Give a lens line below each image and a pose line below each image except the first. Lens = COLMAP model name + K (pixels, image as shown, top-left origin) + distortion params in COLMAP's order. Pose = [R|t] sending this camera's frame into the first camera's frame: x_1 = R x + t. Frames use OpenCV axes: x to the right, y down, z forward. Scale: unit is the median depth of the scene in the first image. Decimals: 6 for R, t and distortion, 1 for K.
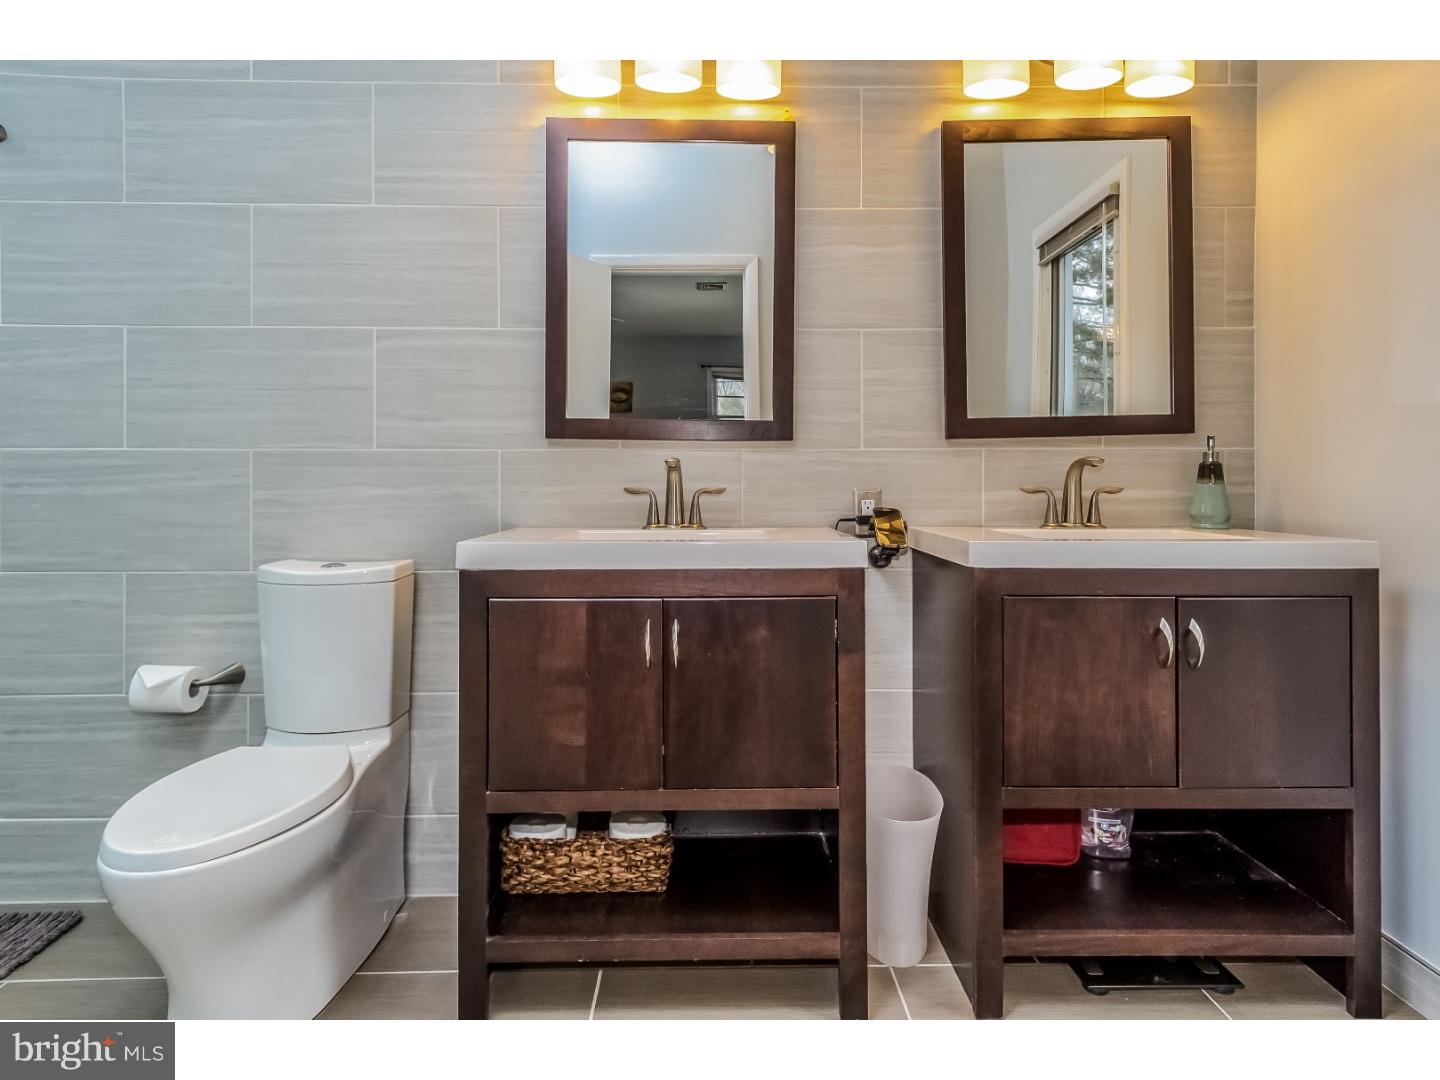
lens RADIAL K [[779.3, 0, 720.5], [0, 779.3, 478.5], [0, 0, 1]] dist [0.011703, -0.003436]
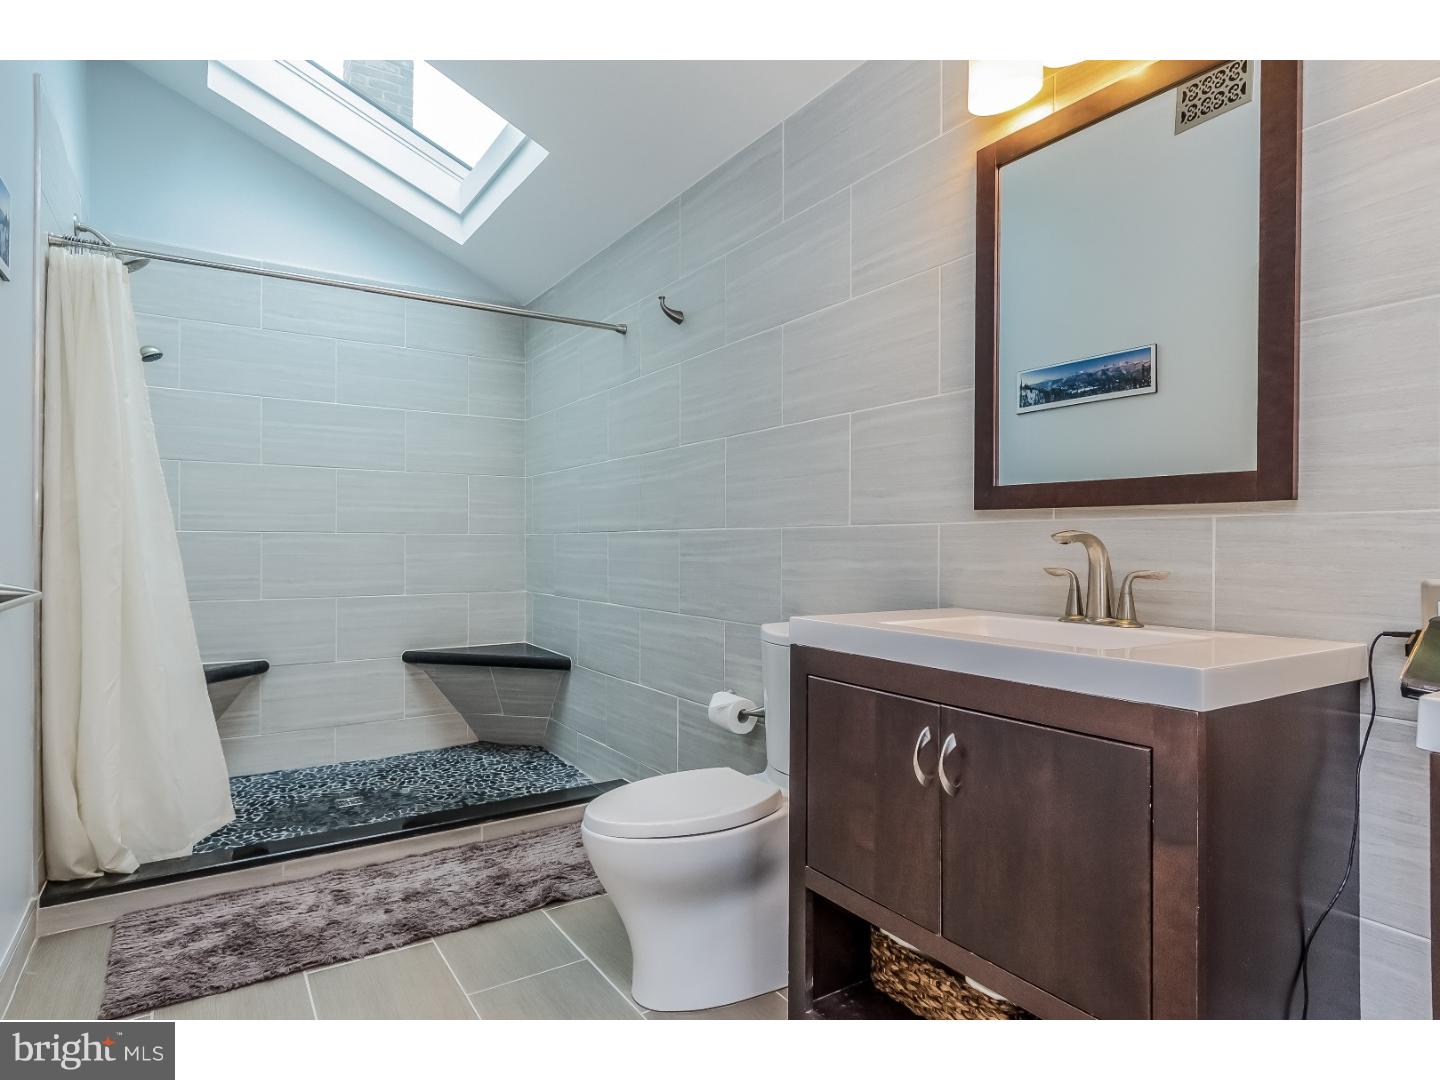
lens RADIAL K [[779.3, 0, 719.4], [0, 779.3, 545.4], [0, 0, 1]] dist [0.011703, -0.003436]
pose [[0.557009, 0.002279, -0.830504, 0.354093], [-0.002139, 0.999997, 0.001309, -0.011293], [0.830504, 0.001047, 0.557012, 0.254909]]
